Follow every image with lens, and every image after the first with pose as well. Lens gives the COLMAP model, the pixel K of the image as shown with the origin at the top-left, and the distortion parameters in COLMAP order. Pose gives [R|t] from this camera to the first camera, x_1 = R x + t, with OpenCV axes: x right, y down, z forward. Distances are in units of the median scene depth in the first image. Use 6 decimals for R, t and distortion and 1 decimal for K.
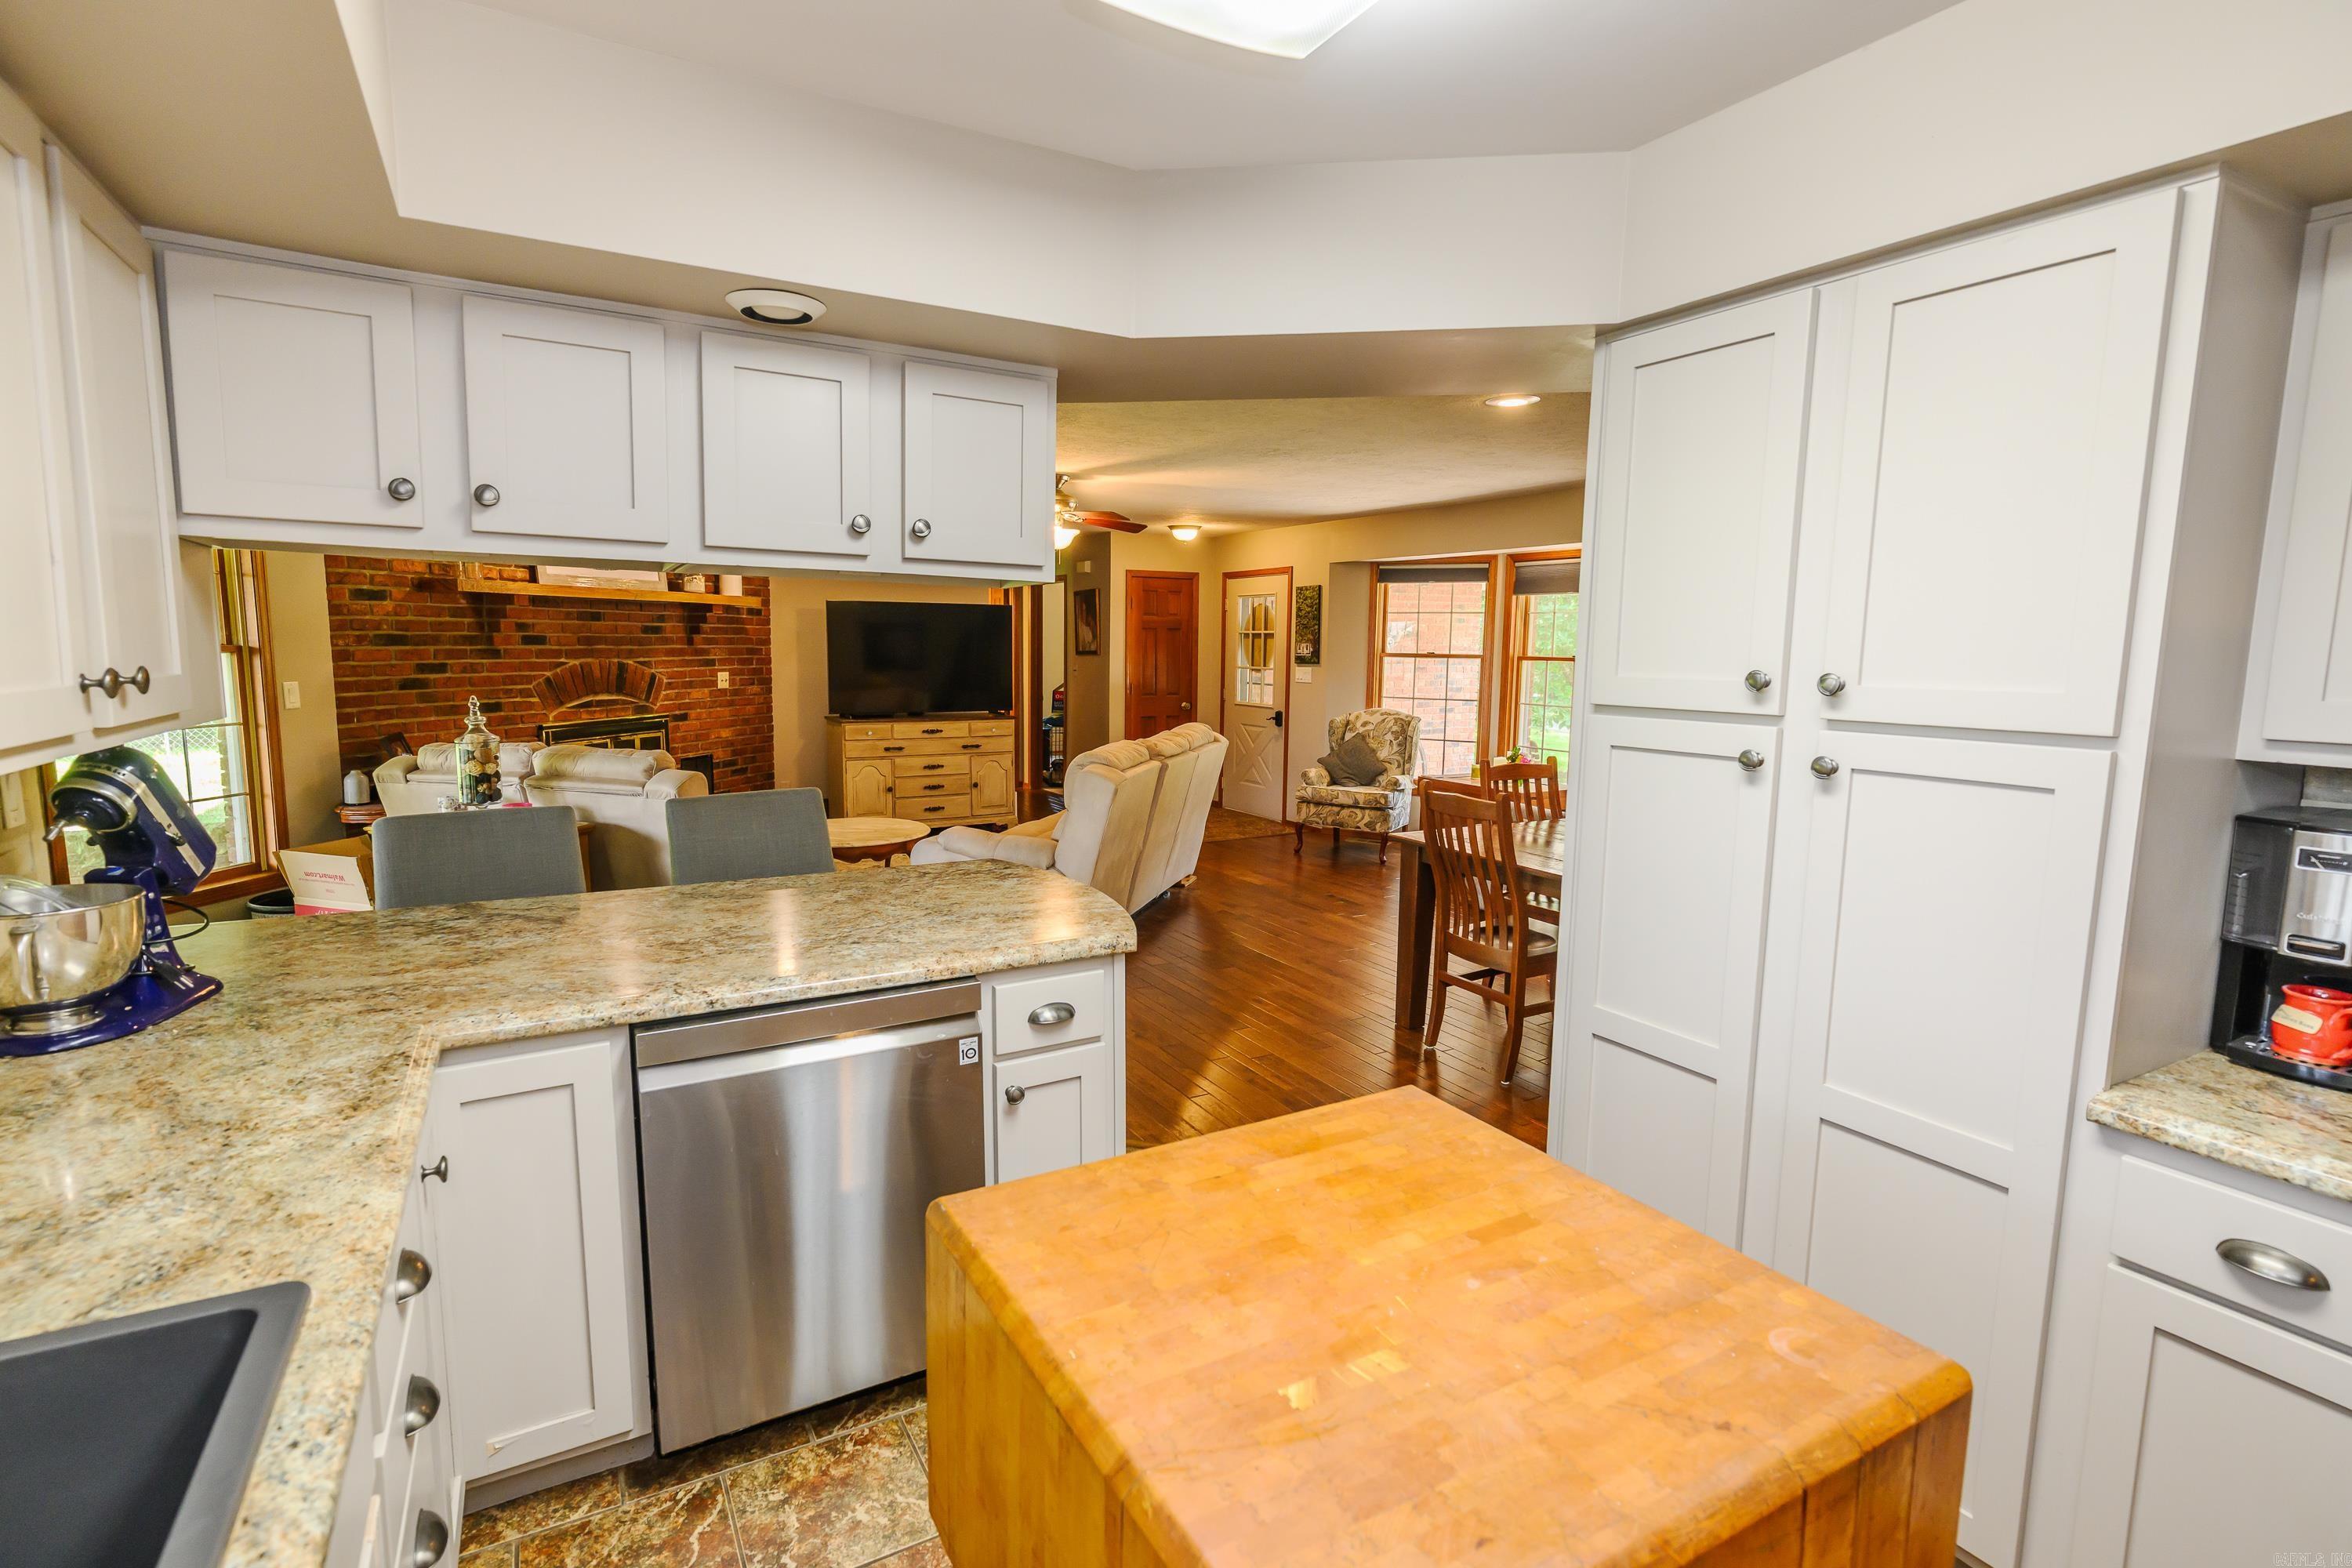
lens RADIAL K [[1116.4, 0, 1155.7], [0, 1116.4, 781.0], [0, 0, 1]] dist [-0.003439, 0.004456]
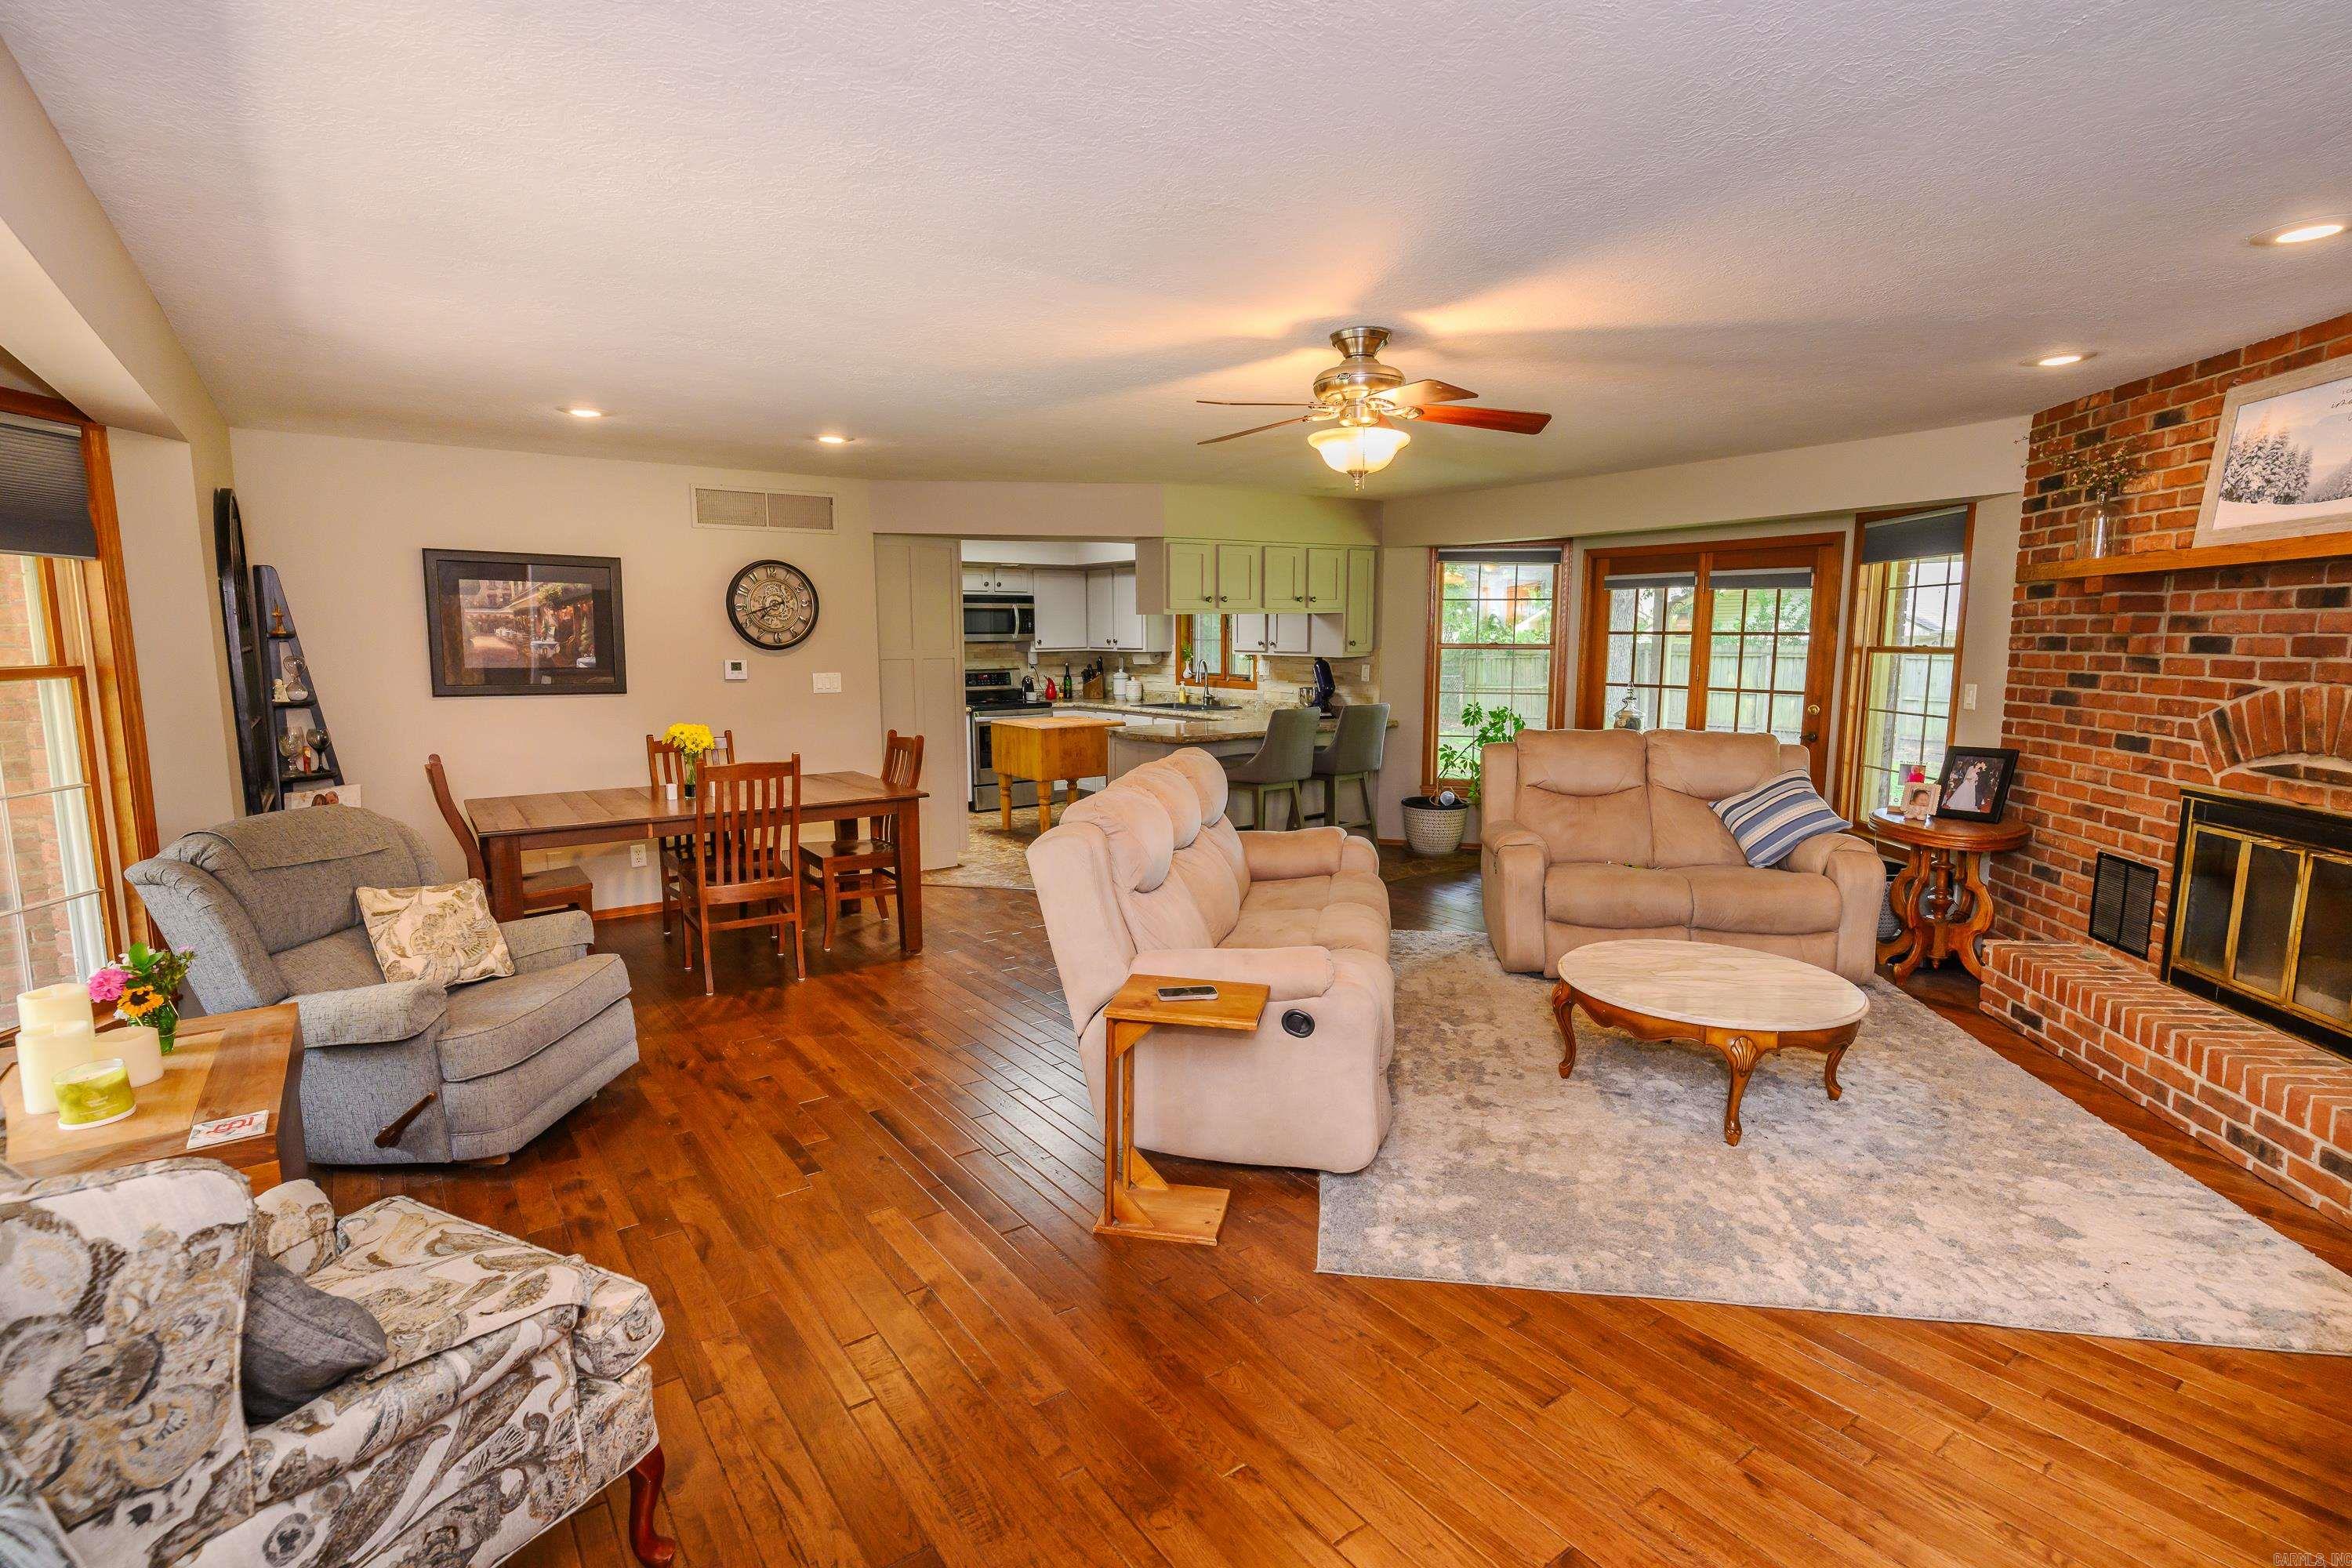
lens RADIAL K [[1116.4, 0, 1172.8], [0, 1116.4, 780.2], [0, 0, 1]] dist [-0.003439, 0.004456]
pose [[-0.992887, 0.006290, -0.118897, 0.061249], [-0.023905, 0.967736, 0.250828, -0.190592], [0.116638, 0.251886, -0.960702, 1.509685]]
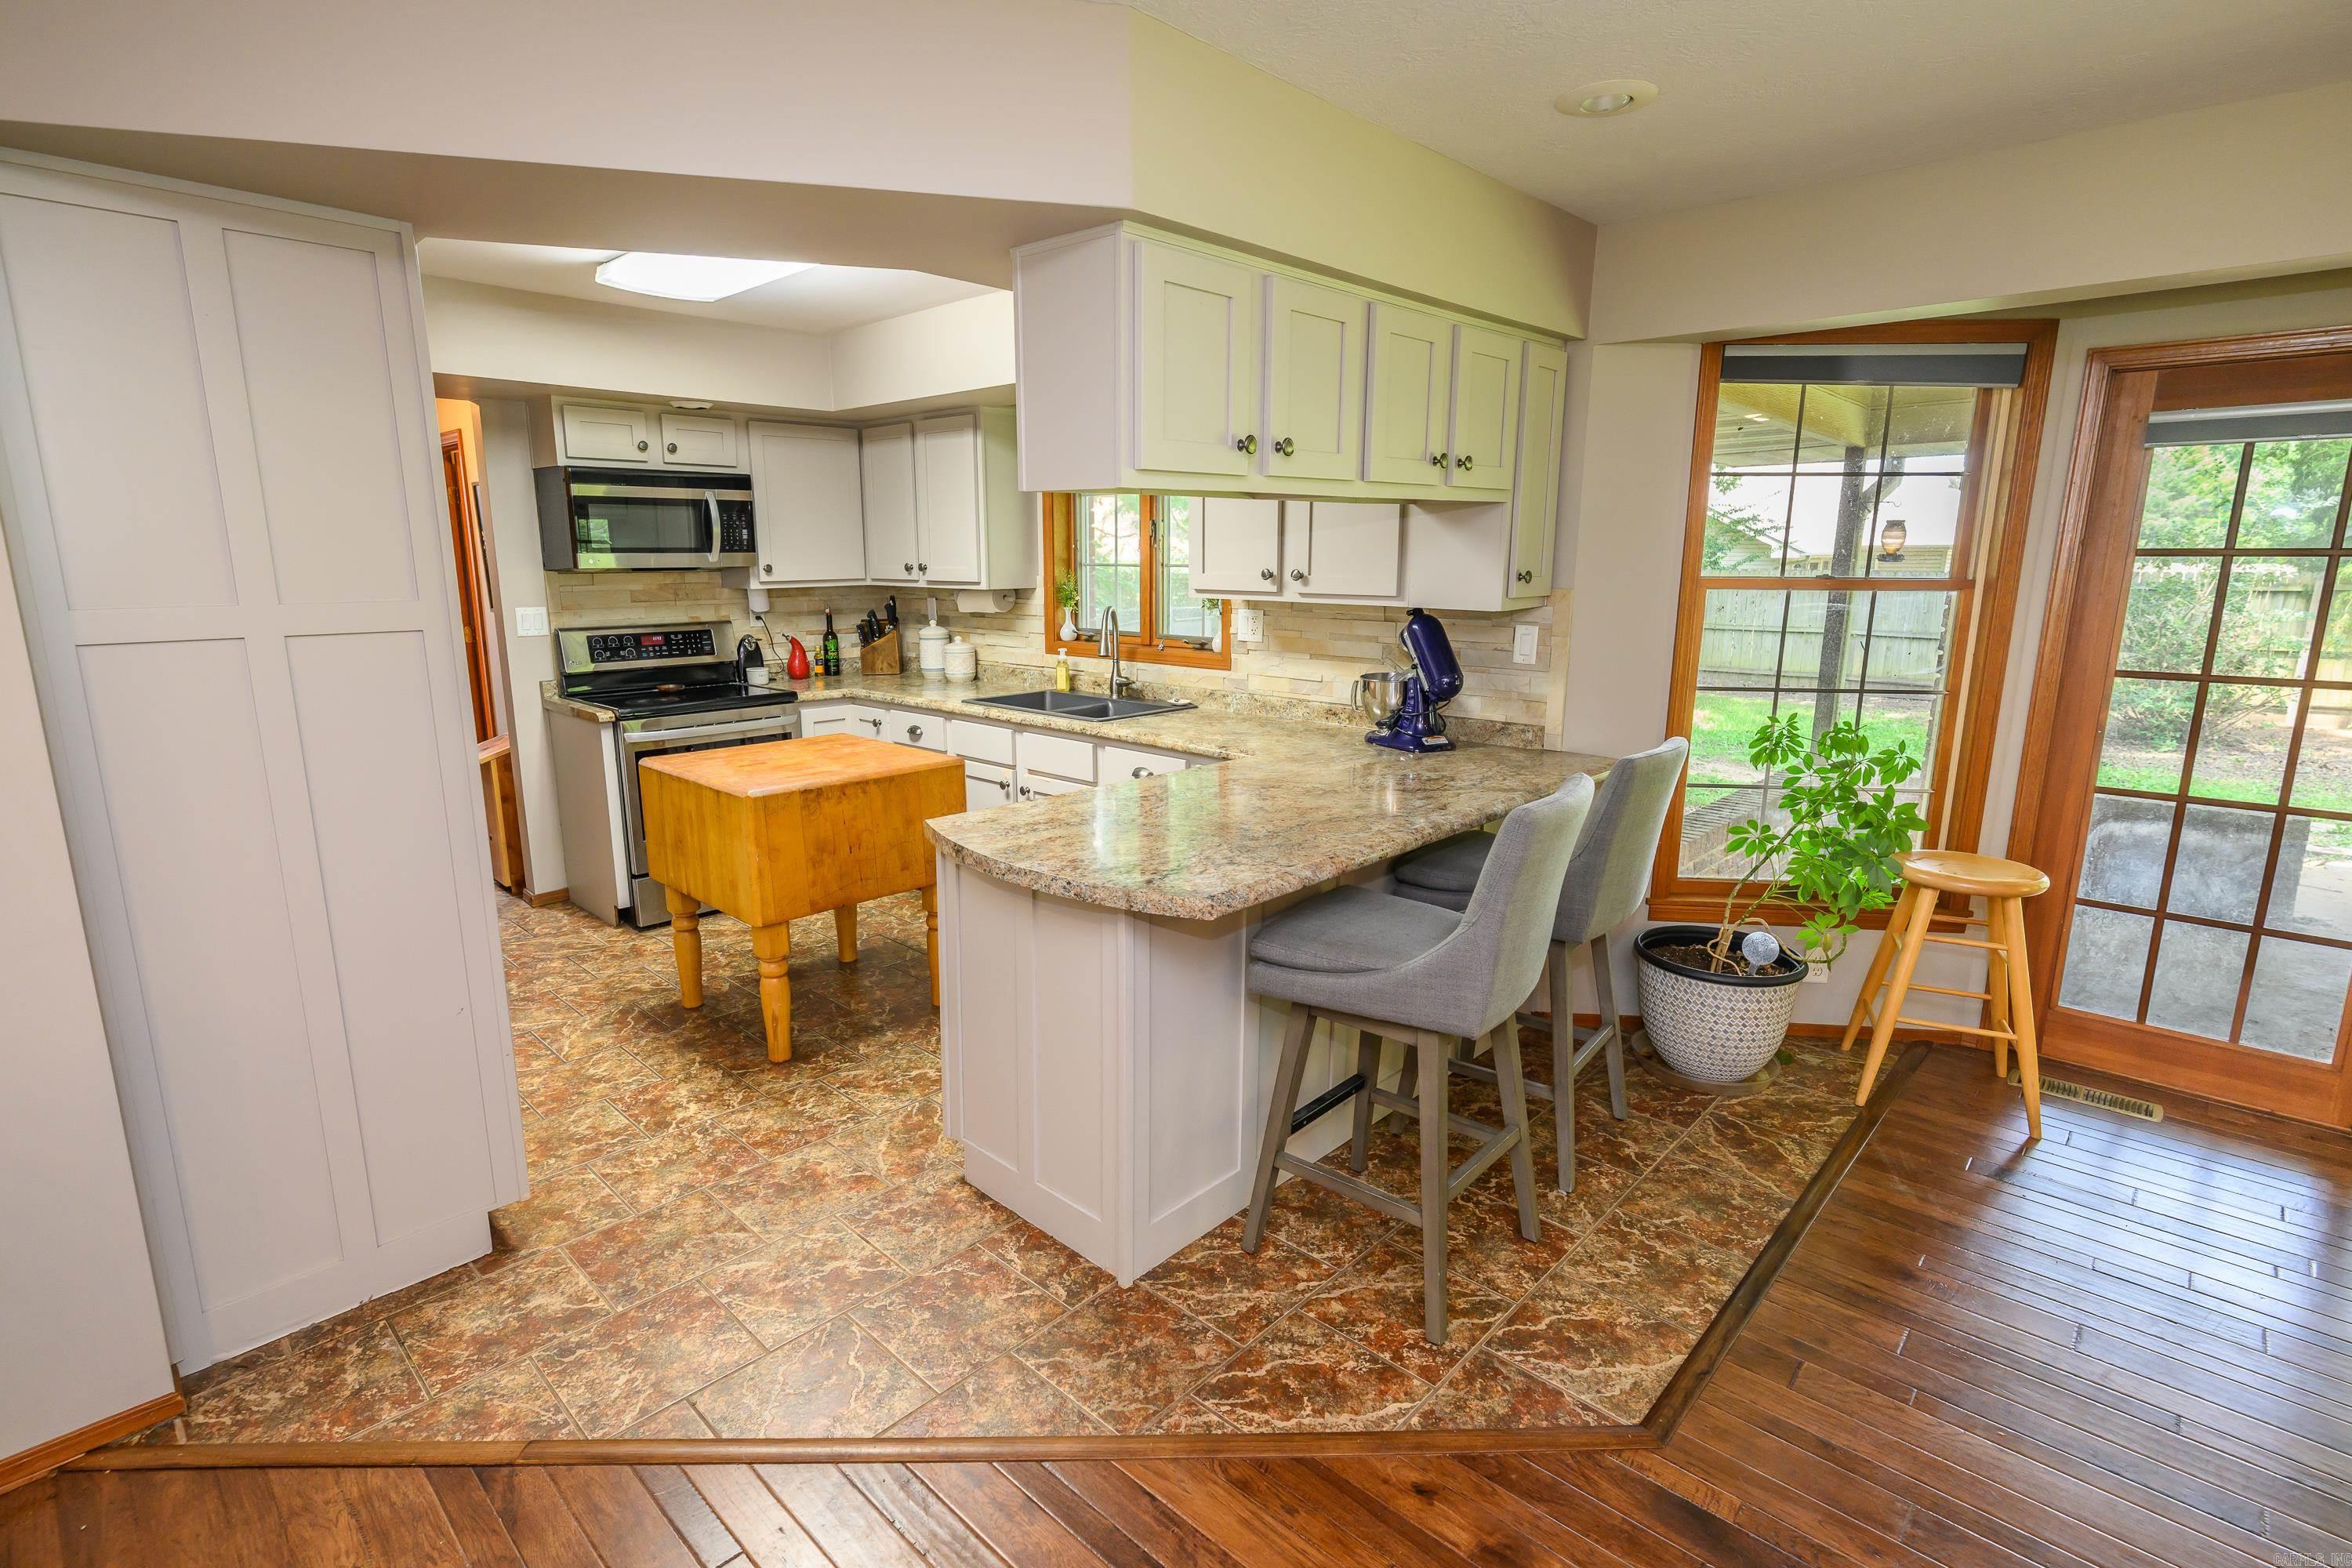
lens RADIAL K [[1116.4, 0, 1159.3], [0, 1116.4, 774.1], [0, 0, 1]] dist [-0.003439, 0.004456]
pose [[-0.956368, 0.045172, -0.288652, 0.028913], [-0.047450, 0.950844, 0.306014, -0.095888], [0.288286, 0.306358, -0.907213, 0.761845]]
